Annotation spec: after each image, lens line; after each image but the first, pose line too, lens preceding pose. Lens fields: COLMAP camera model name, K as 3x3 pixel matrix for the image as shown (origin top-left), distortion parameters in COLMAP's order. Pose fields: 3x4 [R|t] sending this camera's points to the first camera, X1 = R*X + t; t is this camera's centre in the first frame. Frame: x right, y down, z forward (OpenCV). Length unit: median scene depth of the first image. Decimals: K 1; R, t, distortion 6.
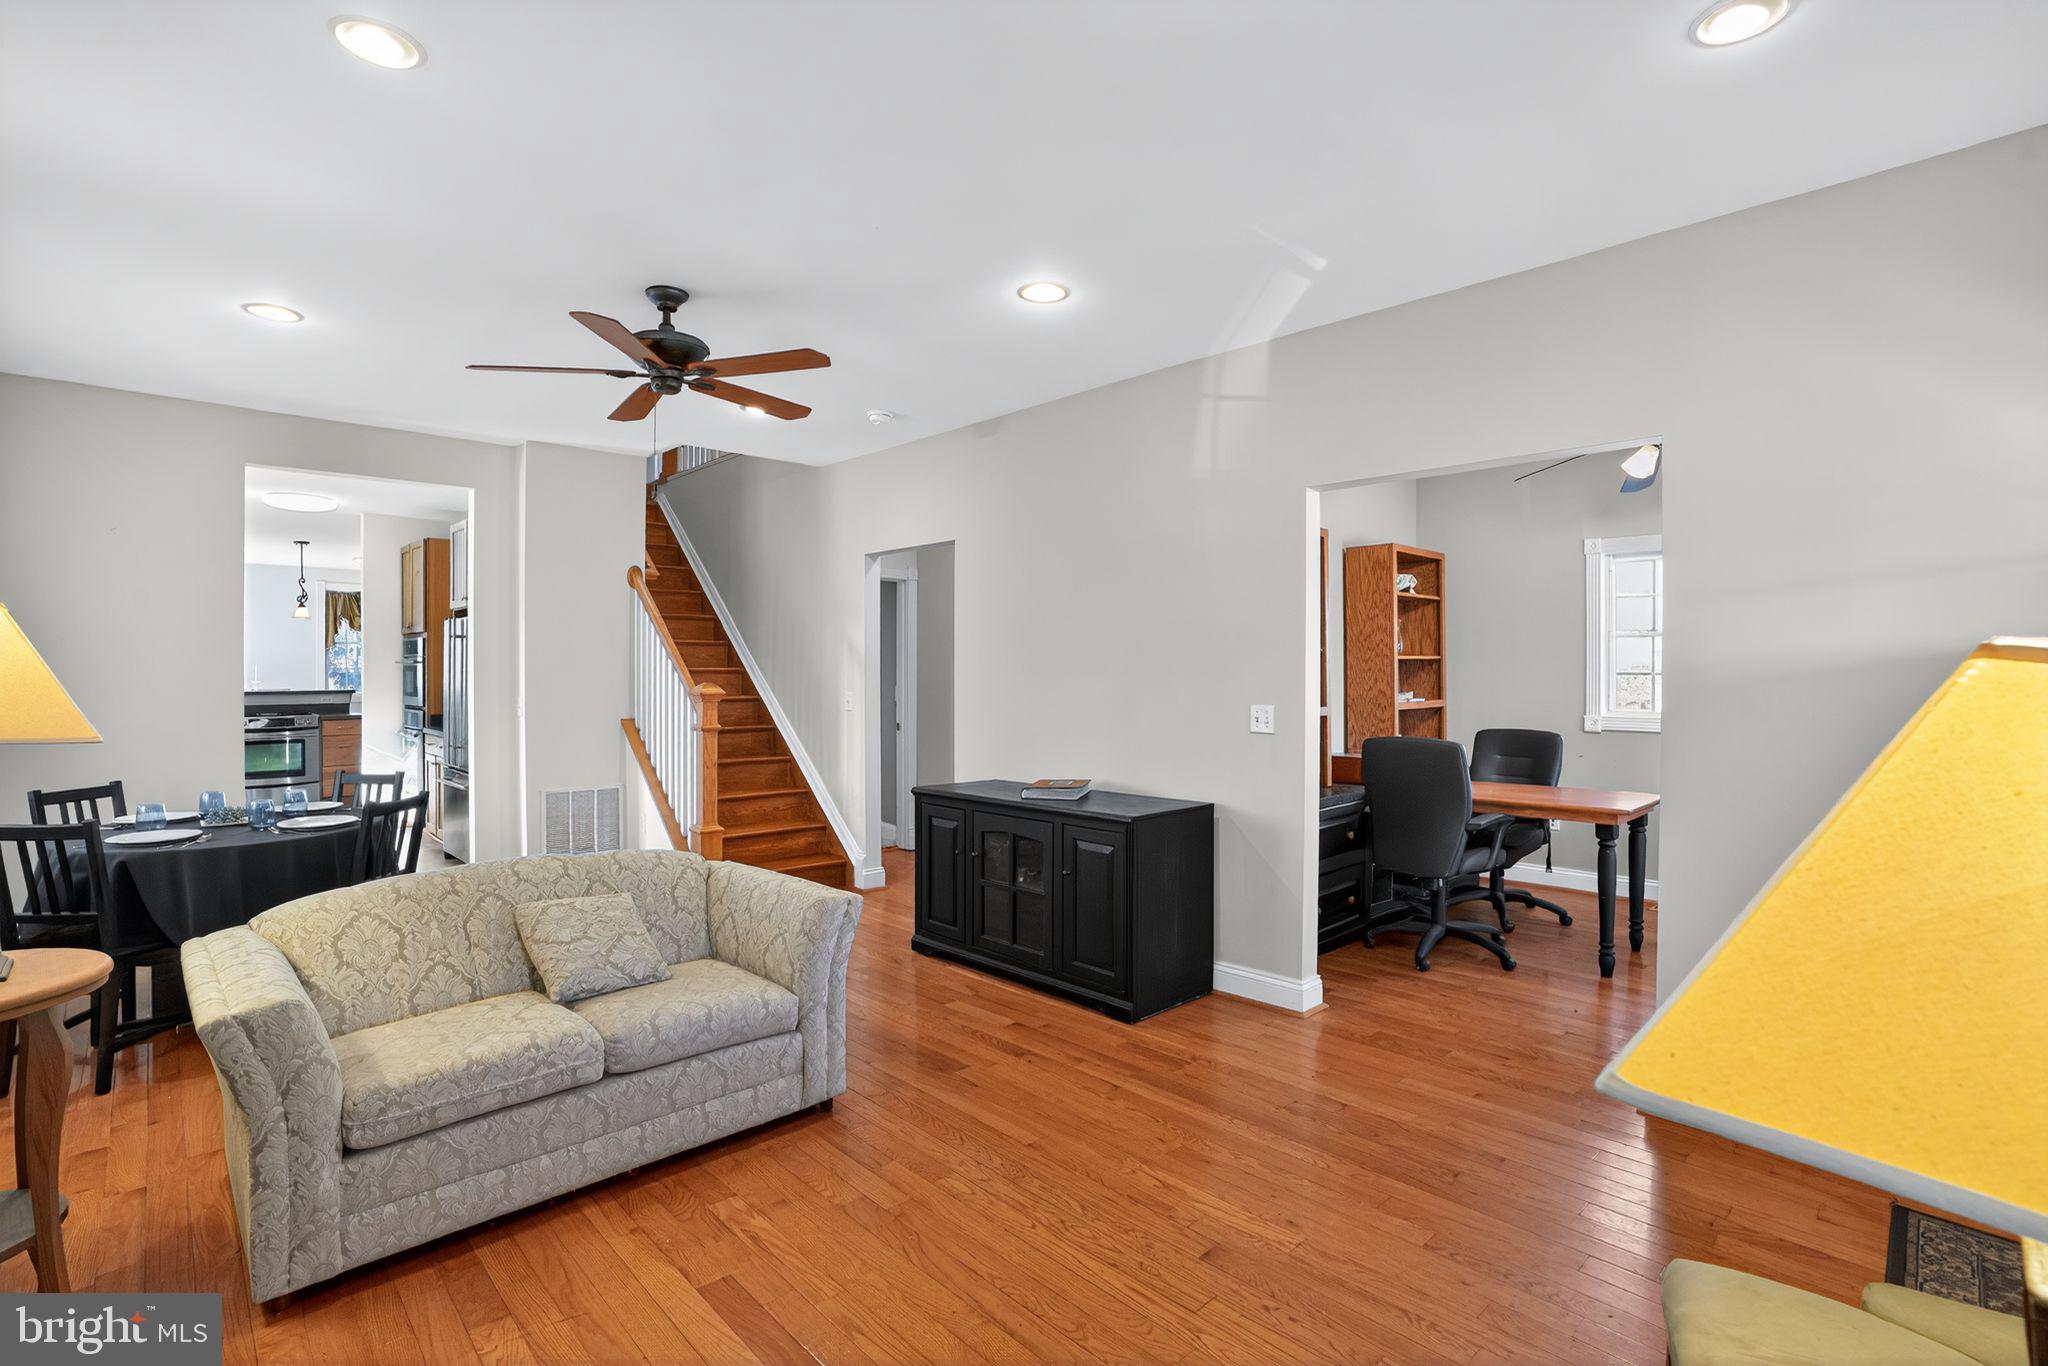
lens RADIAL K [[959.1, 0, 1027.5], [0, 959.1, 659.4], [0, 0, 1]] dist [-0.039785, 0.000341]
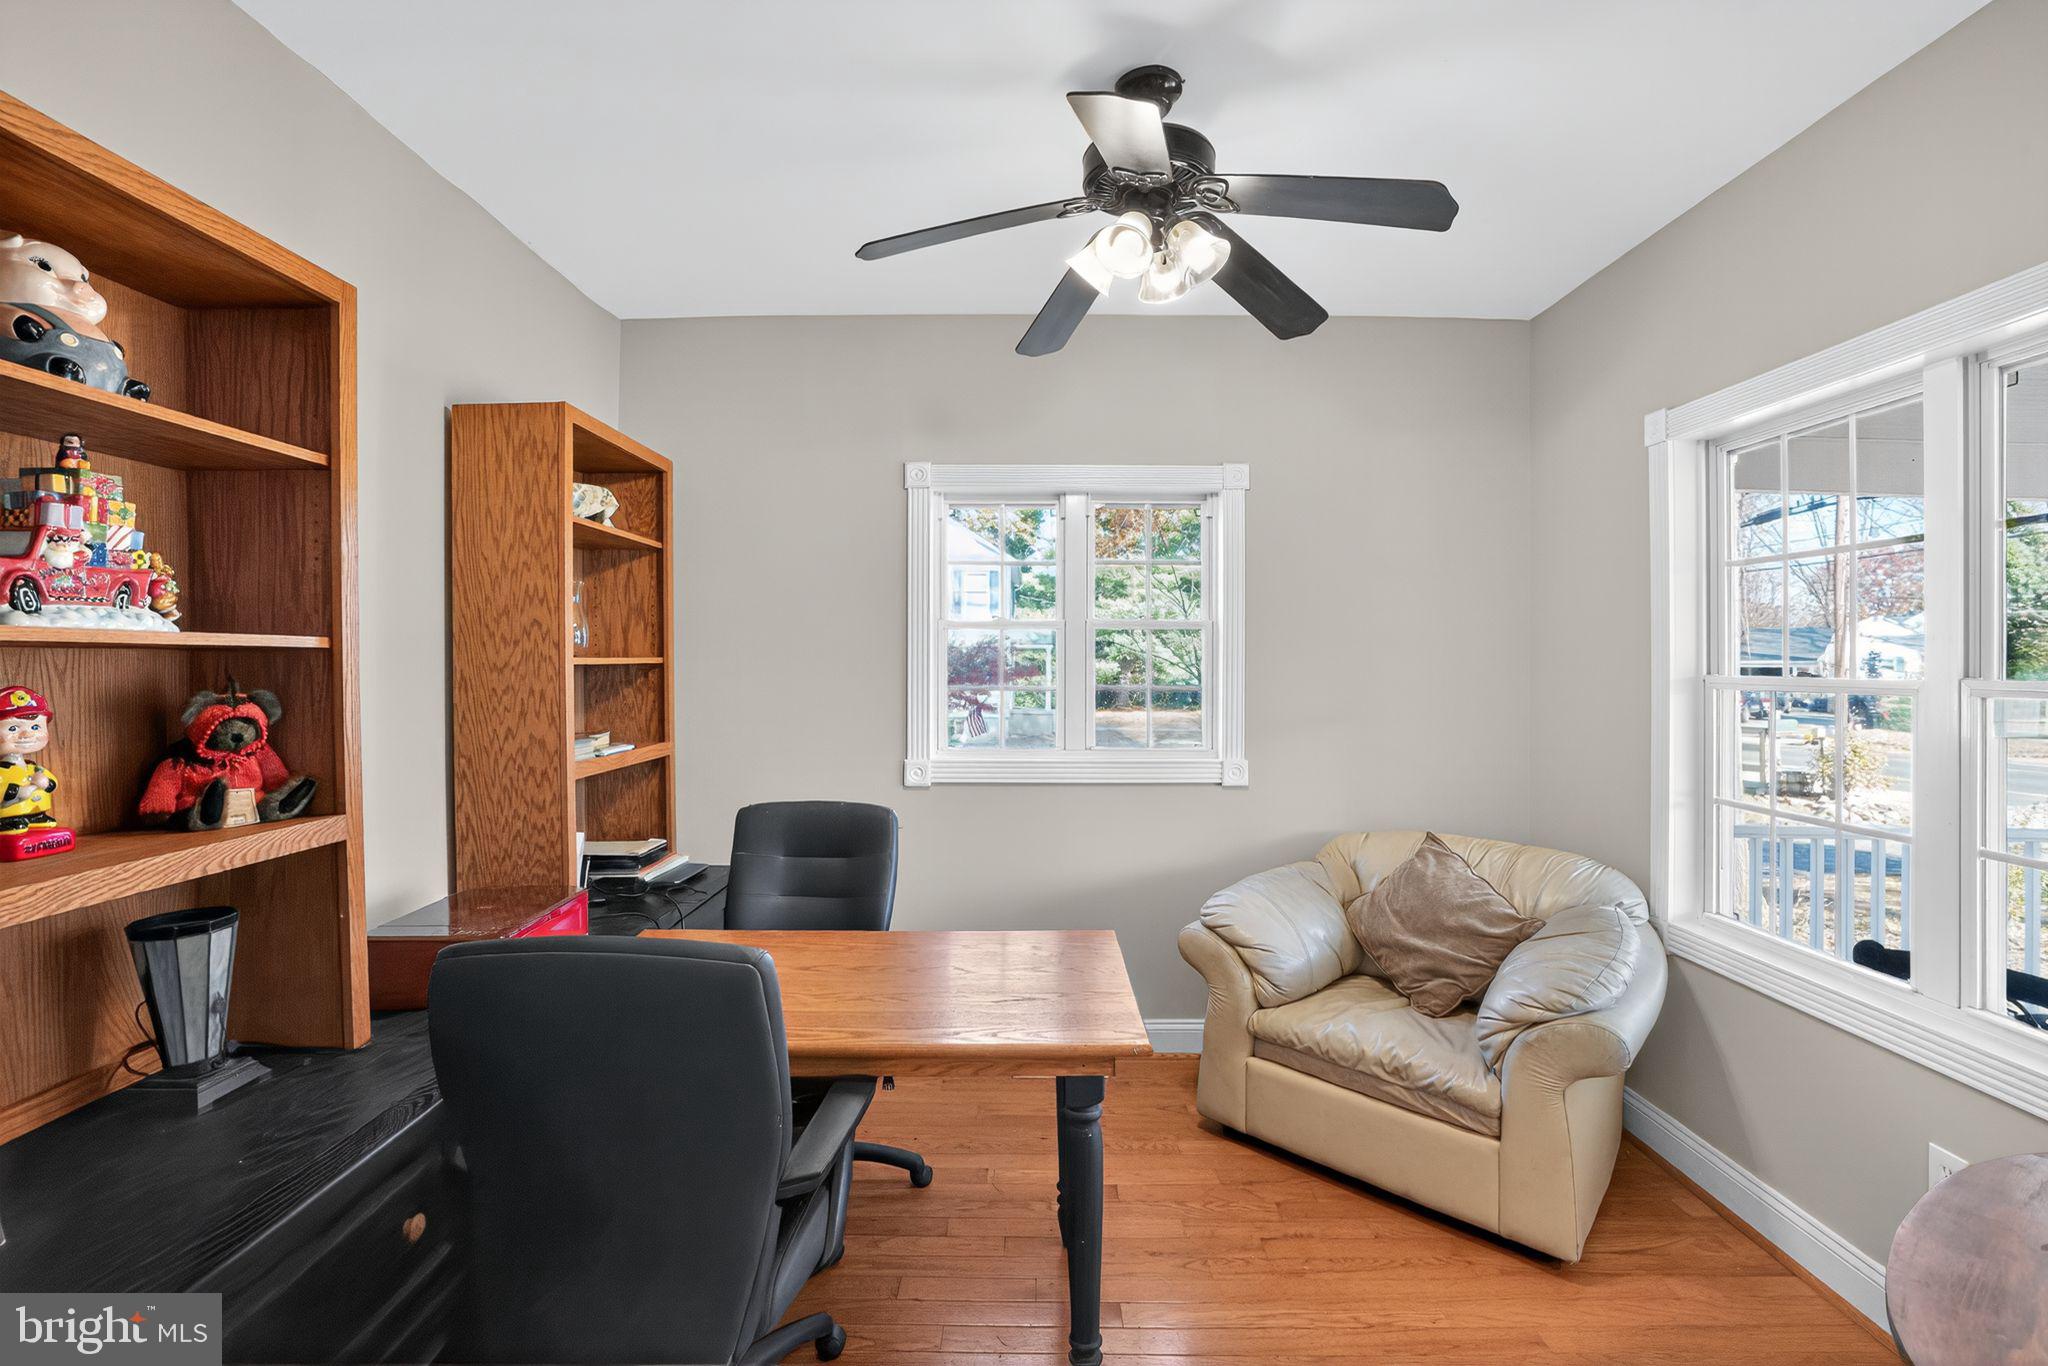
lens RADIAL K [[938.0, 0, 1023.2], [0, 938.0, 678.6], [0, 0, 1]] dist [-0.056454, 0.000424]
pose [[0.701072, -0.011059, 0.713004, 0.217037], [-0.007073, 0.999723, 0.022461, -0.005122], [-0.713055, -0.020790, 0.700800, 0.521846]]
